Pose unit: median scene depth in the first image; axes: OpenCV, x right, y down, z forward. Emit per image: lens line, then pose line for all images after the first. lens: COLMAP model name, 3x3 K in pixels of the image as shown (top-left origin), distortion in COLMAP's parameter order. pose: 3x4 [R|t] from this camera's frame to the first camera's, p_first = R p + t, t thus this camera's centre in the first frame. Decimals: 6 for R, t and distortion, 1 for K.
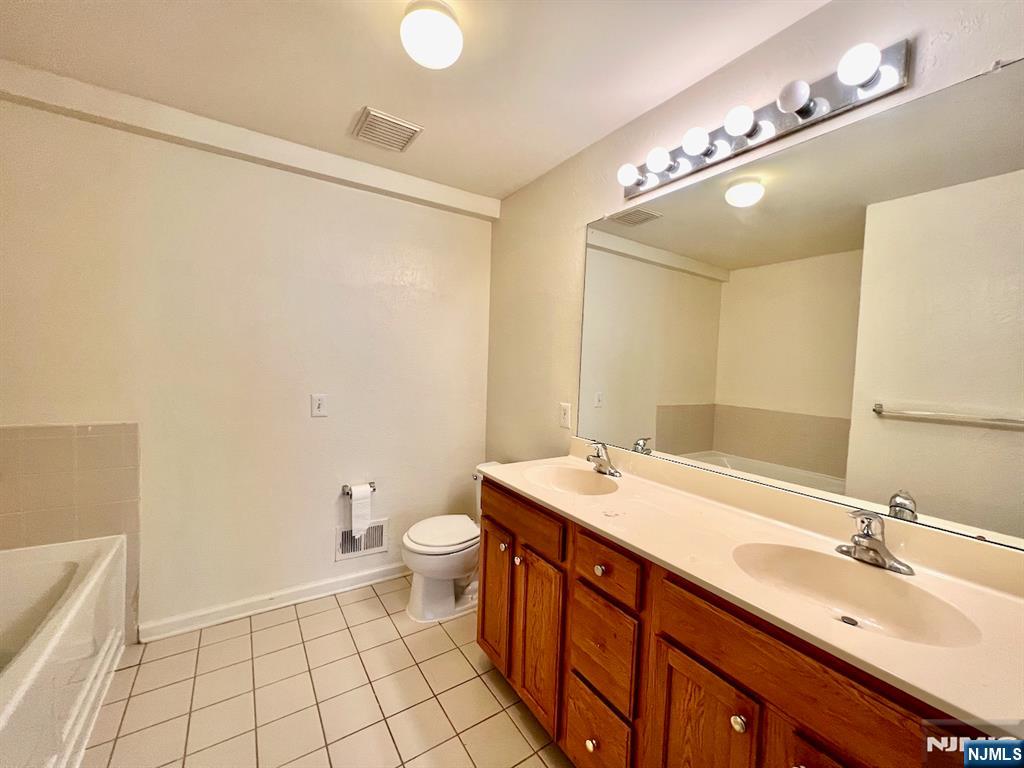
lens RADIAL K [[406.0, 0, 512.0], [0, 406.0, 384.0], [0, 0, 1]] dist [-0.000944, -0.000029]
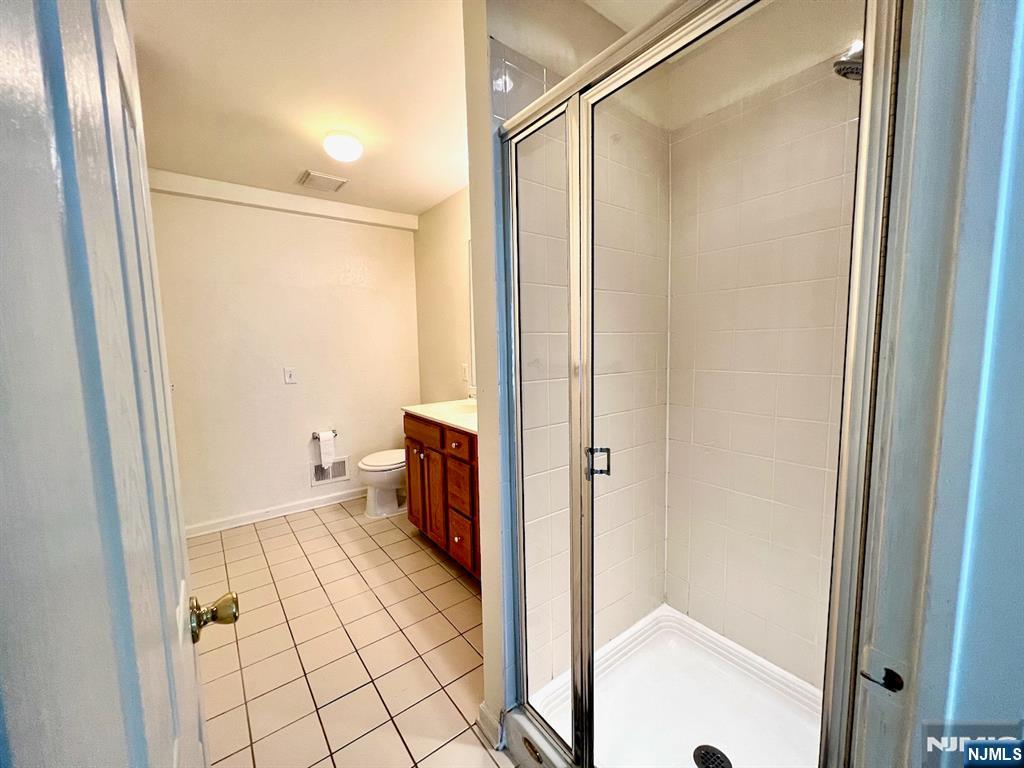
lens RADIAL K [[412.0, 0, 512.0], [0, 412.0, 384.0], [0, 0, 1]] dist [0.001002, 0.000014]
pose [[0.996515, -0.056966, 0.060938, 0.206649], [0.053666, 0.997071, 0.054484, 0.047161], [-0.063863, -0.051023, 0.996653, -0.487127]]
